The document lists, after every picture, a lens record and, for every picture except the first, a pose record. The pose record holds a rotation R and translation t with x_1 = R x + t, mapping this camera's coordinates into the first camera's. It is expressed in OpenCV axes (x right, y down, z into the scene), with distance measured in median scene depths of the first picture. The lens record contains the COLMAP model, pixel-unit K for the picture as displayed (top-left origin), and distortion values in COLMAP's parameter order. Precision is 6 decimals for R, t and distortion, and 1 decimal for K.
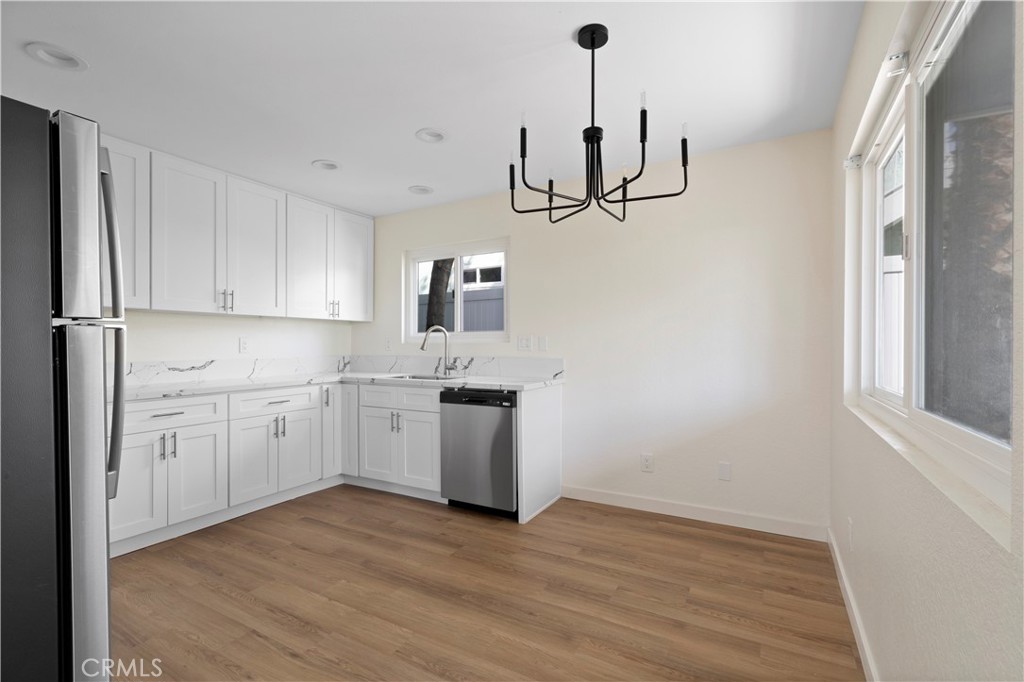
lens RADIAL K [[462.6, 0, 515.7], [0, 462.6, 341.7], [0, 0, 1]] dist [0.002656, -0.000639]
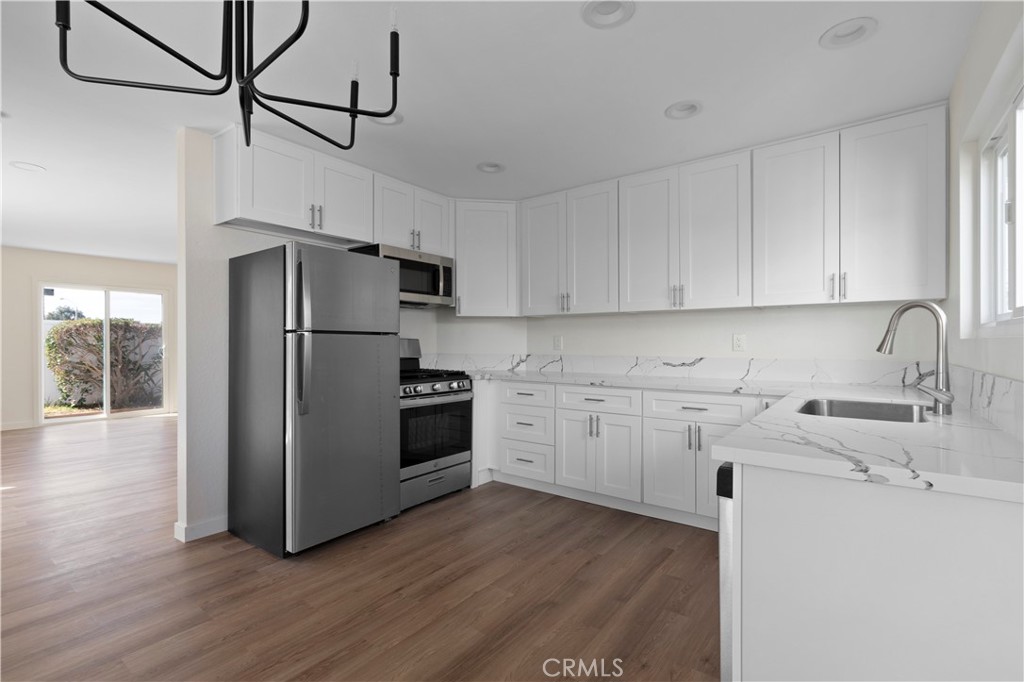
lens RADIAL K [[462.6, 0, 515.7], [0, 462.6, 343.0], [0, 0, 1]] dist [0.002656, -0.000639]
pose [[-0.136133, 0.003284, -0.990685, 0.471838], [0.007442, 0.999970, 0.002292, 0.005697], [0.990663, -0.007061, -0.136154, 0.977713]]
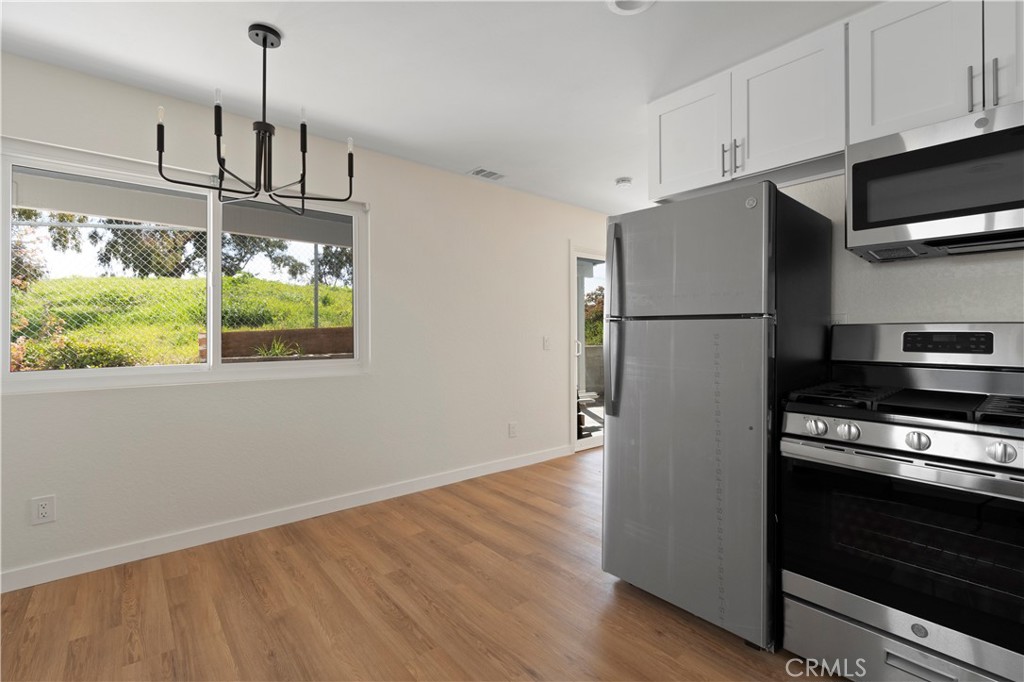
lens RADIAL K [[462.6, 0, 518.5], [0, 462.6, 334.6], [0, 0, 1]] dist [0.002656, -0.000639]
pose [[-0.939145, -0.001556, 0.343517, -0.502423], [-0.000792, 0.999997, 0.002366, 0.006994], [-0.343520, 0.001950, -0.939143, 1.222255]]
